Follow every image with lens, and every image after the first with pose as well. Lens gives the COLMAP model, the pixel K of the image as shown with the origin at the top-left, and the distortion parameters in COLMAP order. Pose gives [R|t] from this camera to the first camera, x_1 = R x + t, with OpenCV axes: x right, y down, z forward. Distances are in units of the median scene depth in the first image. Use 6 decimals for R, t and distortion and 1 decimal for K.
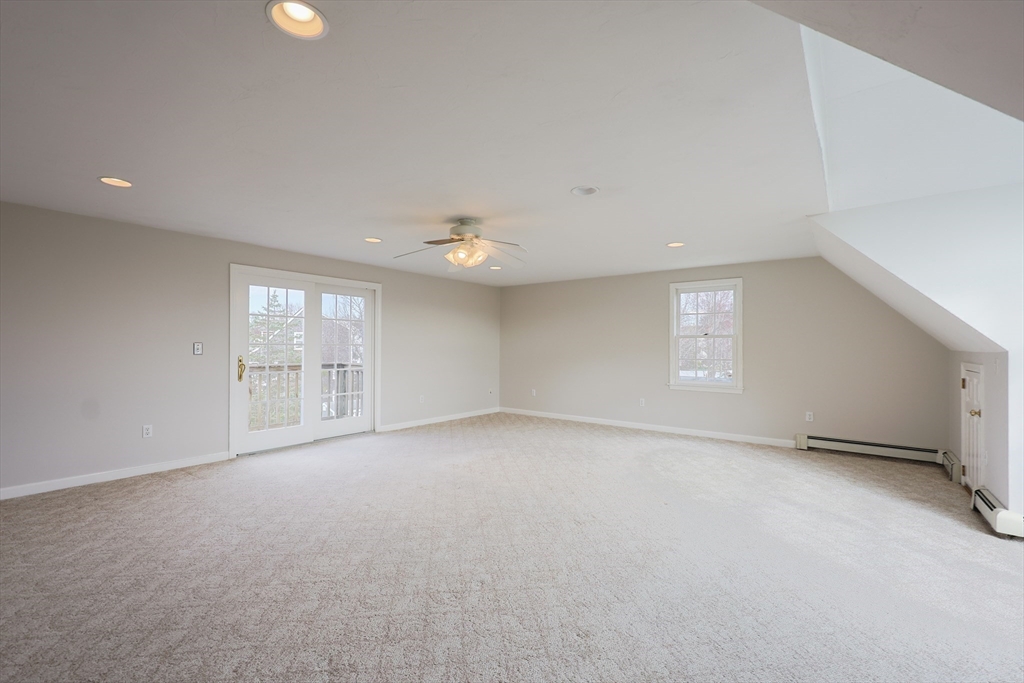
lens RADIAL K [[448.1, 0, 512.0], [0, 448.1, 341.5], [0, 0, 1]] dist [0.016503, 0.000175]
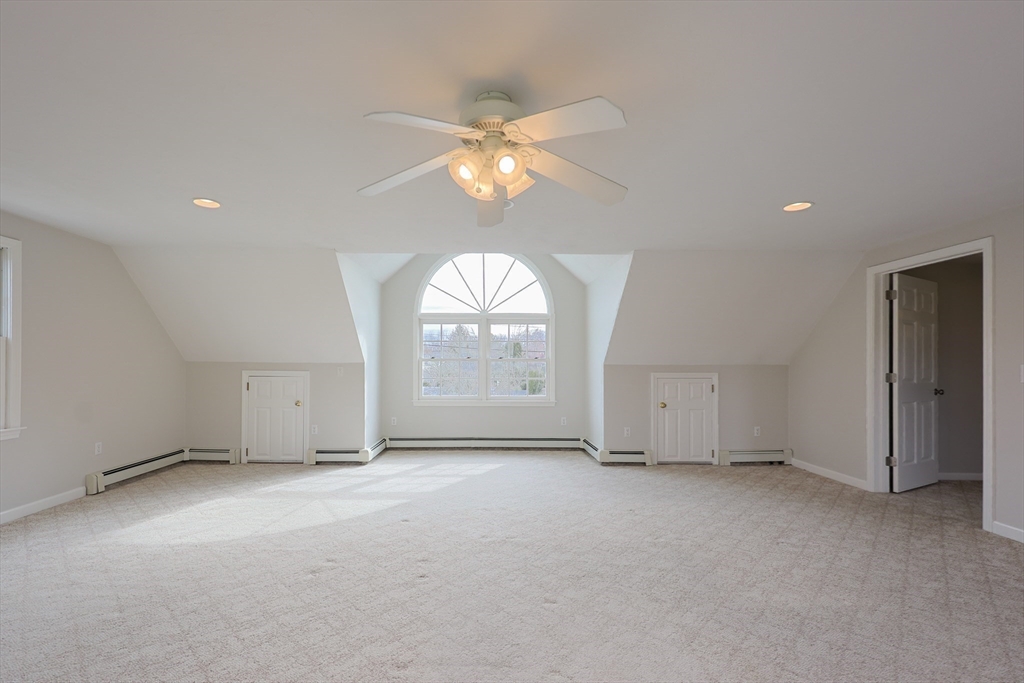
lens RADIAL K [[438.9, 0, 479.4], [0, 438.9, 356.5], [0, 0, 1]] dist [0.006779, -0.000268]
pose [[-0.595684, 0.000374, 0.803219, -0.394520], [-0.017521, 0.999756, -0.013459, 0.008288], [-0.803028, -0.022091, -0.595532, 1.074467]]
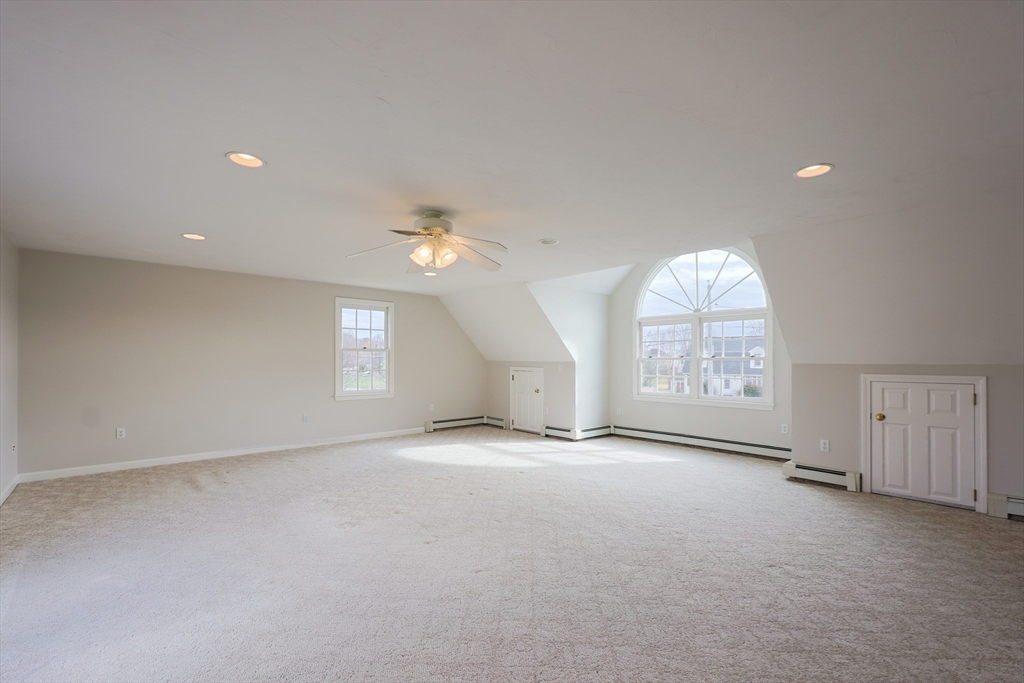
lens RADIAL K [[433.2, 0, 511.0], [0, 433.2, 356.4], [0, 0, 1]] dist [0.007575, 0.000105]
pose [[0.186147, 0.002363, 0.982519, -0.735238], [-0.012963, 0.999916, 0.000051, 0.000690], [-0.982436, -0.012746, 0.186162, 0.581955]]
